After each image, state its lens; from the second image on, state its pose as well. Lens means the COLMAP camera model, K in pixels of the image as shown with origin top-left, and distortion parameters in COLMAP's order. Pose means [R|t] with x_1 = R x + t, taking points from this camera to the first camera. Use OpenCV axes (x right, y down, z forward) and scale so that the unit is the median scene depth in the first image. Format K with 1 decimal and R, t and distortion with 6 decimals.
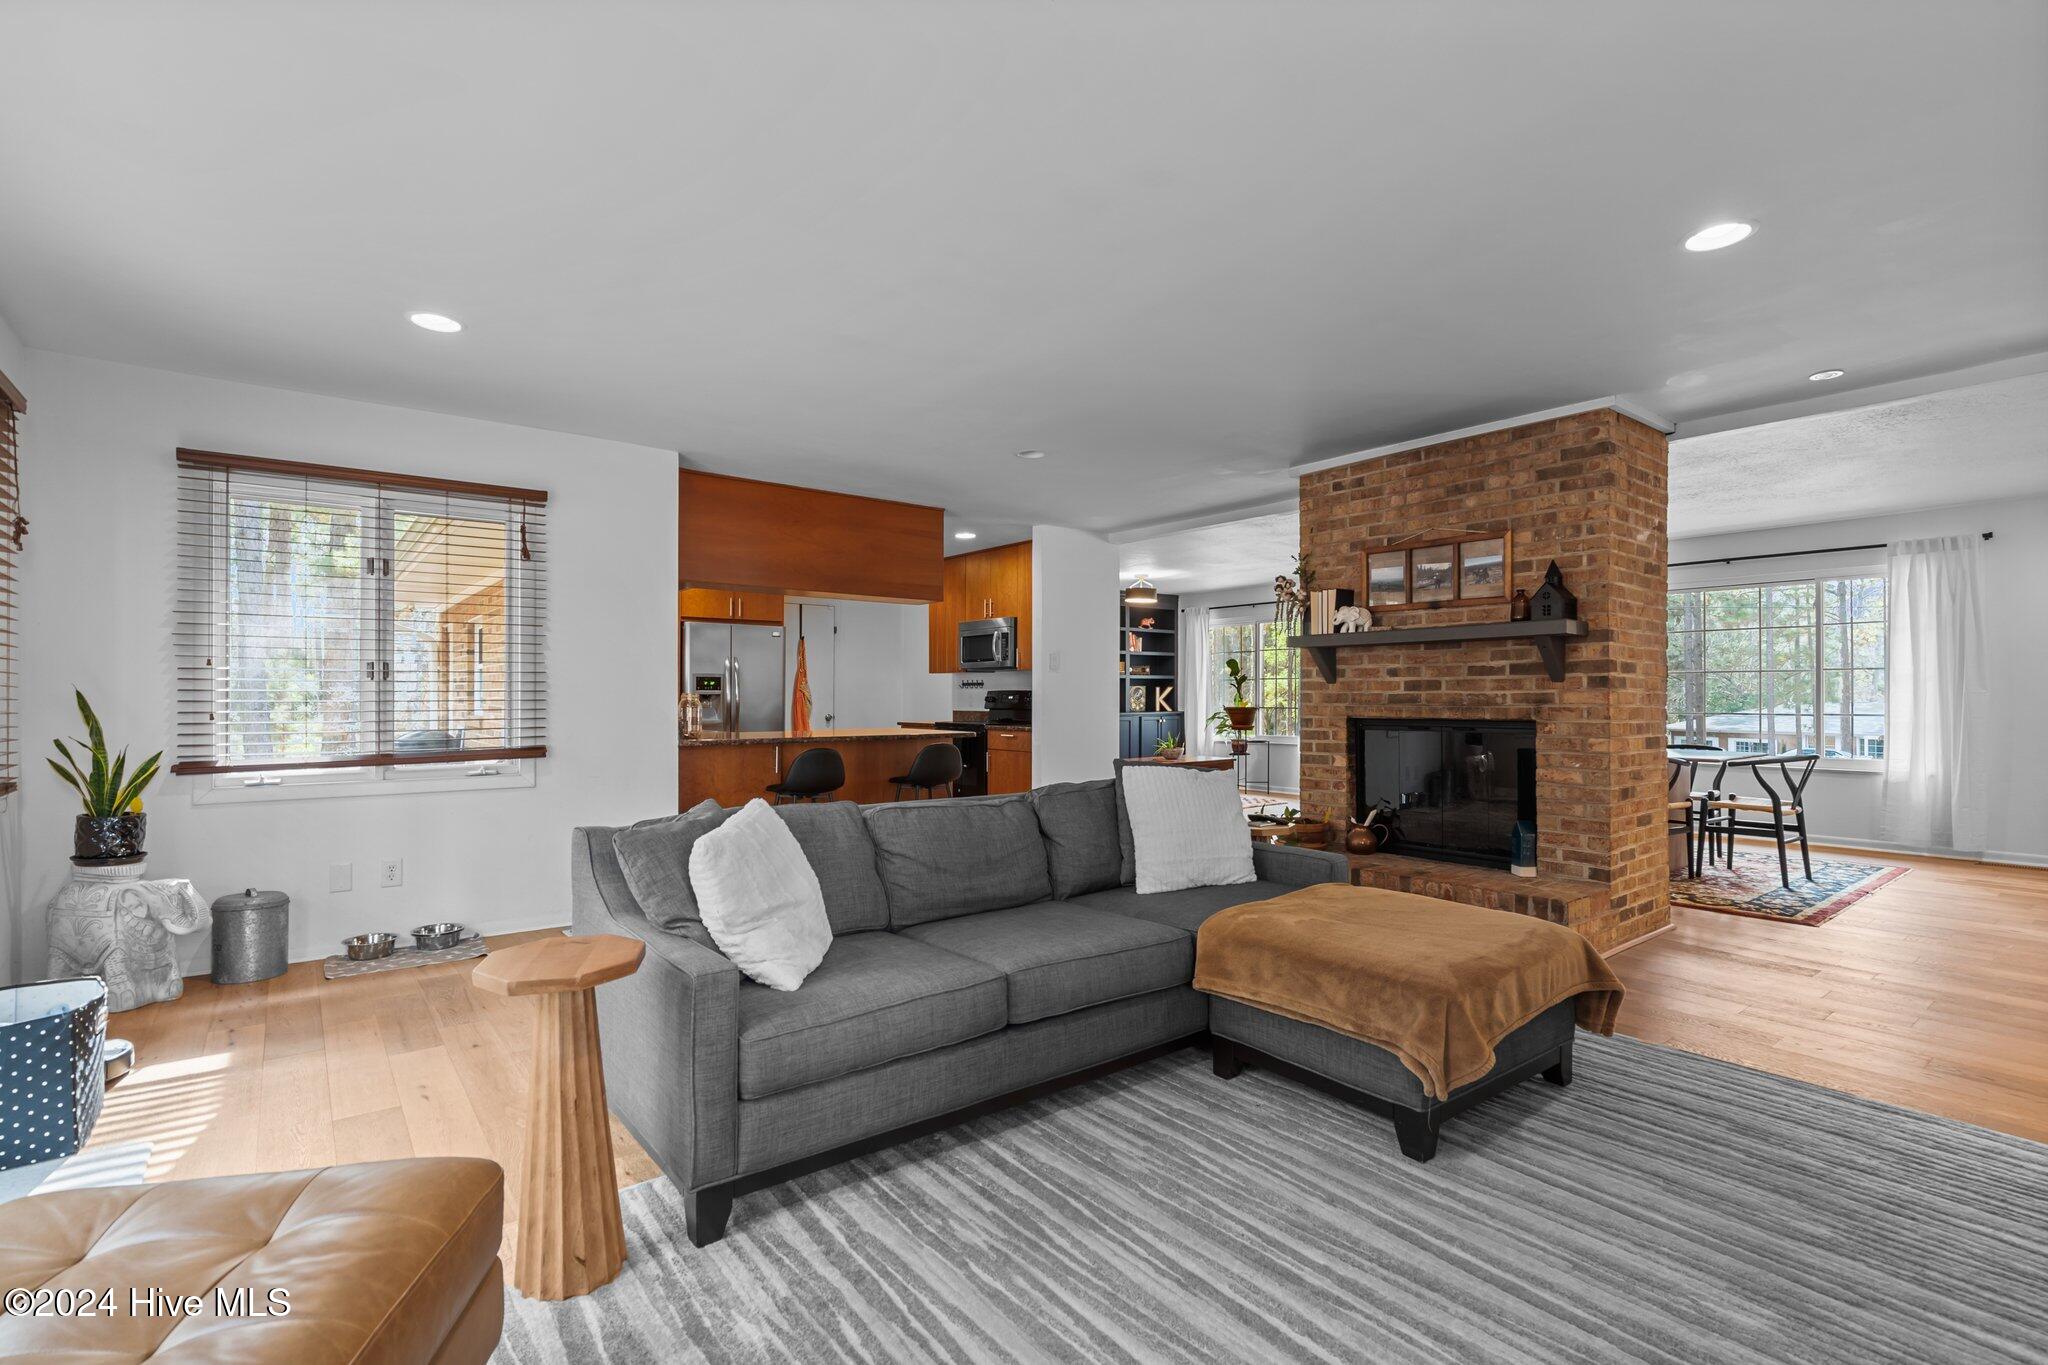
lens RADIAL K [[944.5, 0, 1020.2], [0, 944.5, 689.8], [0, 0, 1]] dist [-0.002194, 0.000364]
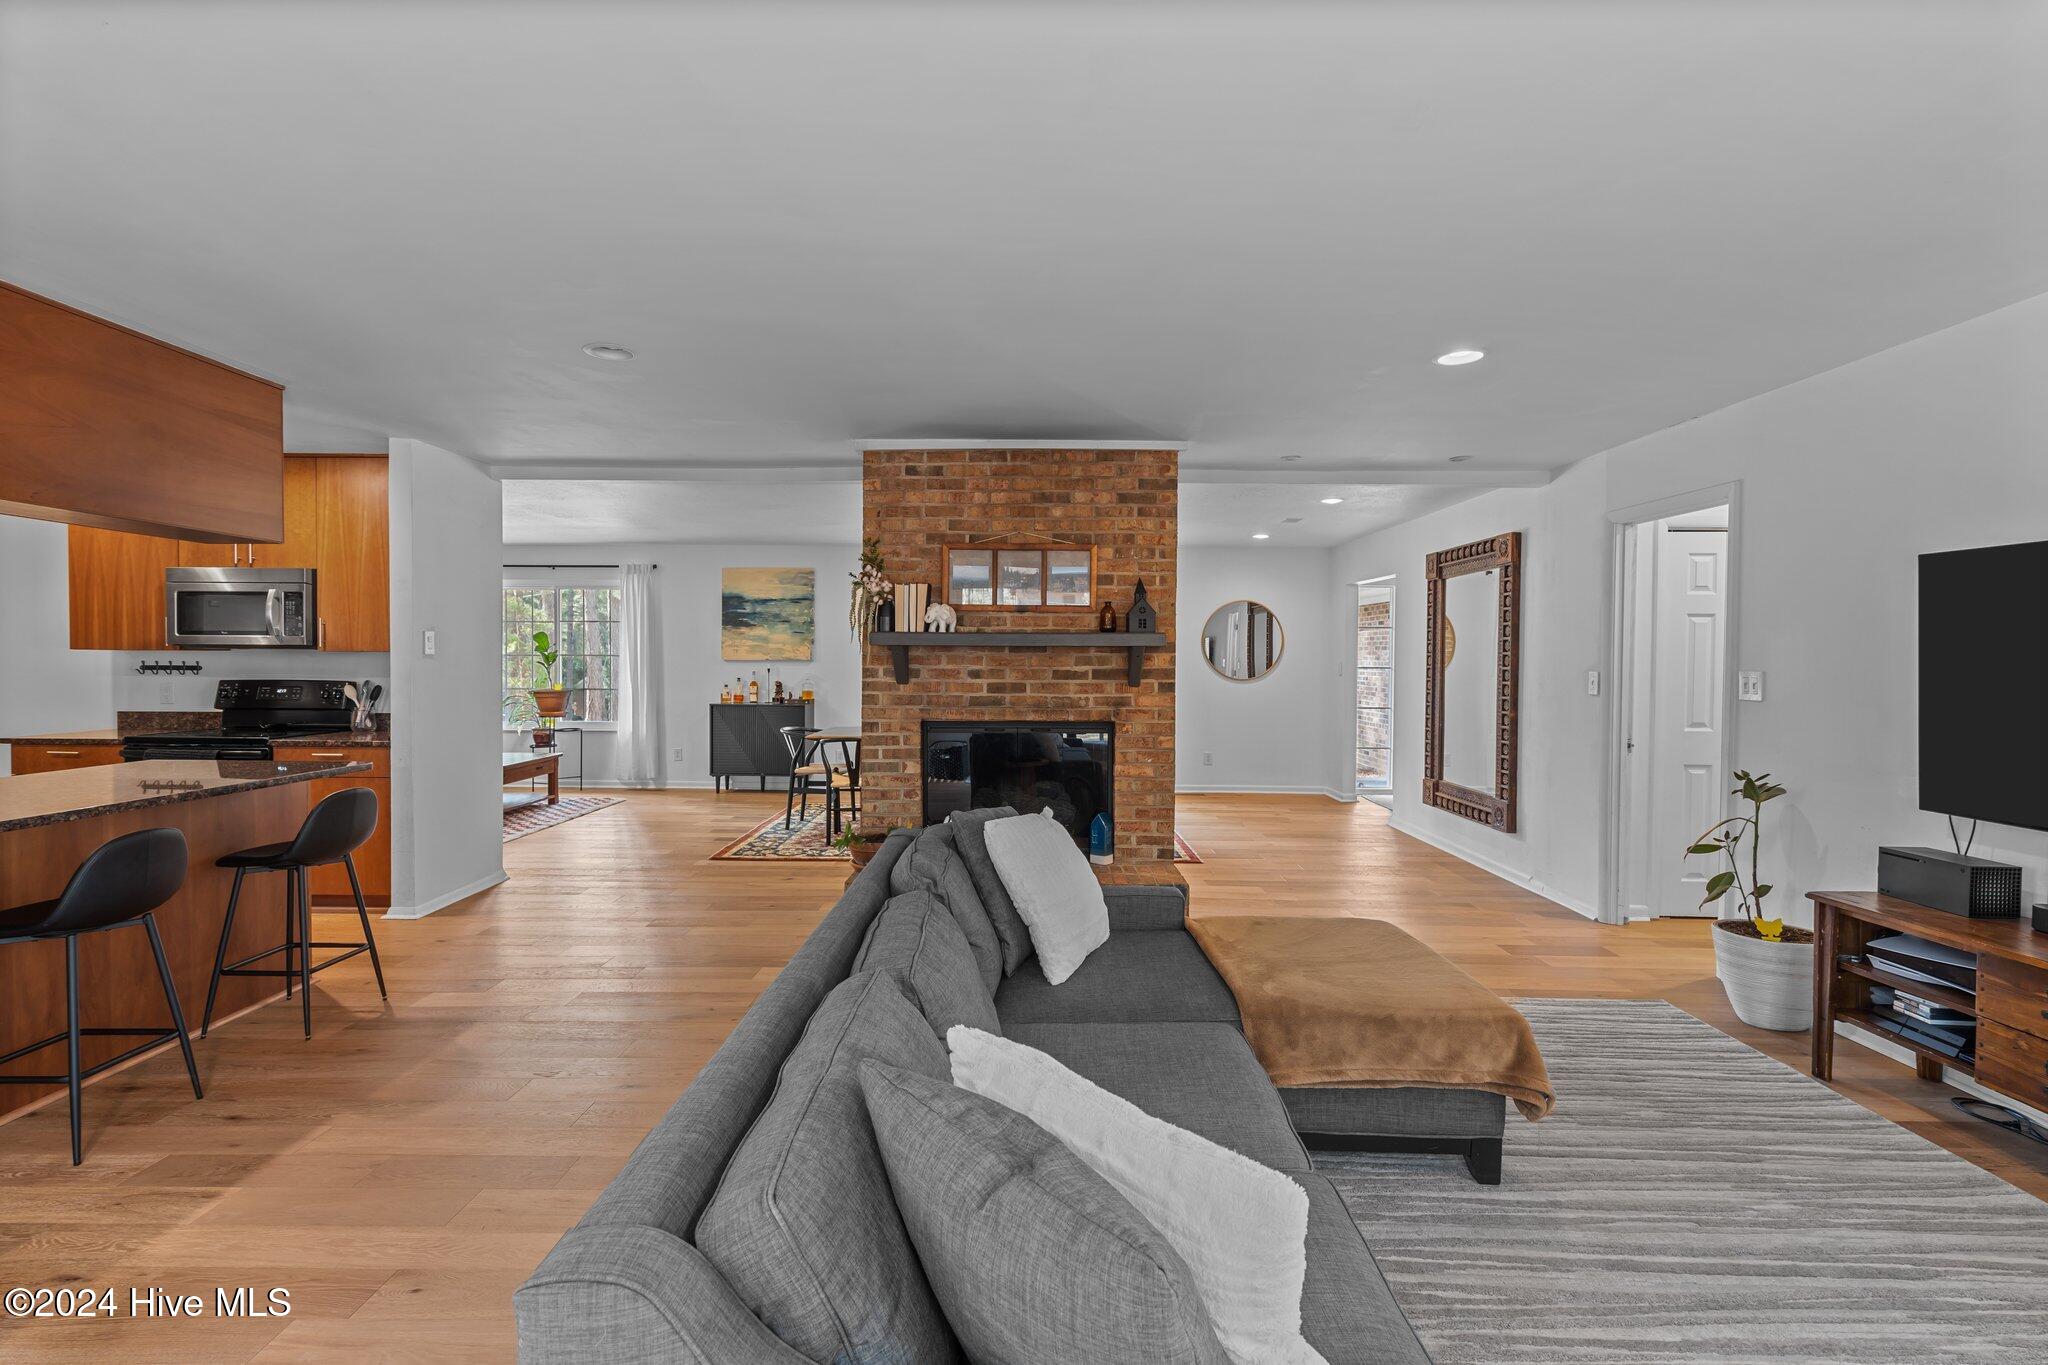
lens RADIAL K [[934.9, 0, 1017.6], [0, 934.9, 679.3], [0, 0, 1]] dist [-0.004440, 0.000395]
pose [[0.624856, -0.013003, 0.780632, -0.346695], [-0.012160, 0.999578, 0.026383, -0.040844], [-0.780645, -0.025978, 0.624434, 0.379031]]
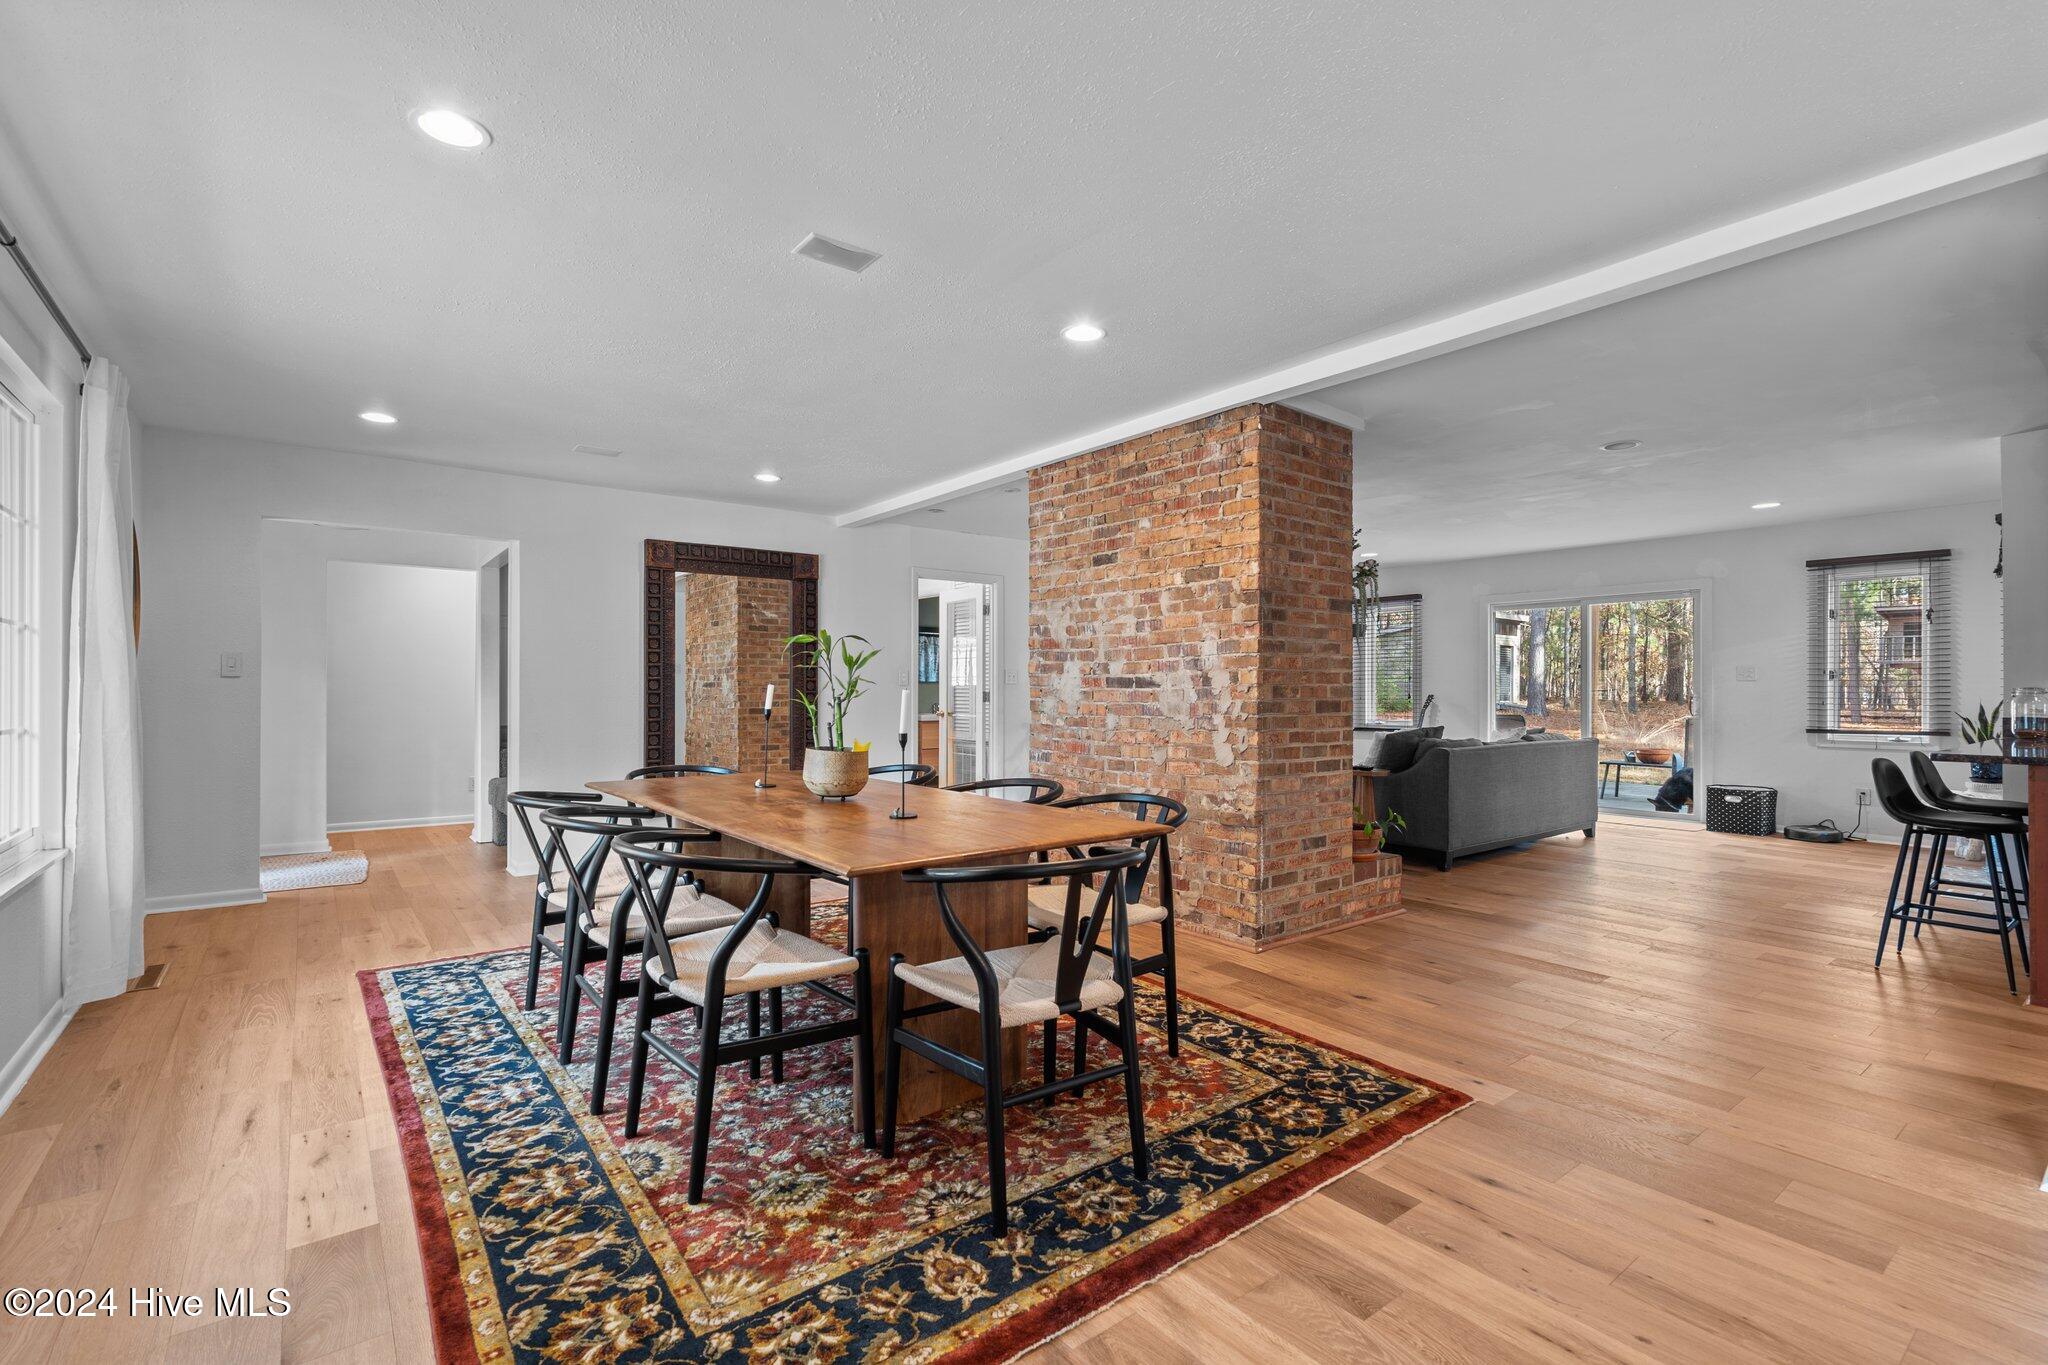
lens RADIAL K [[928.1, 0, 1024.0], [0, 928.1, 682.5], [0, 0, 1]] dist [0.010681, 0.000296]
pose [[-0.999995, -0.001140, 0.003024, 0.674032], [-0.001185, 0.999889, -0.014881, 0.014797], [-0.003007, -0.014885, -0.999885, 2.095427]]
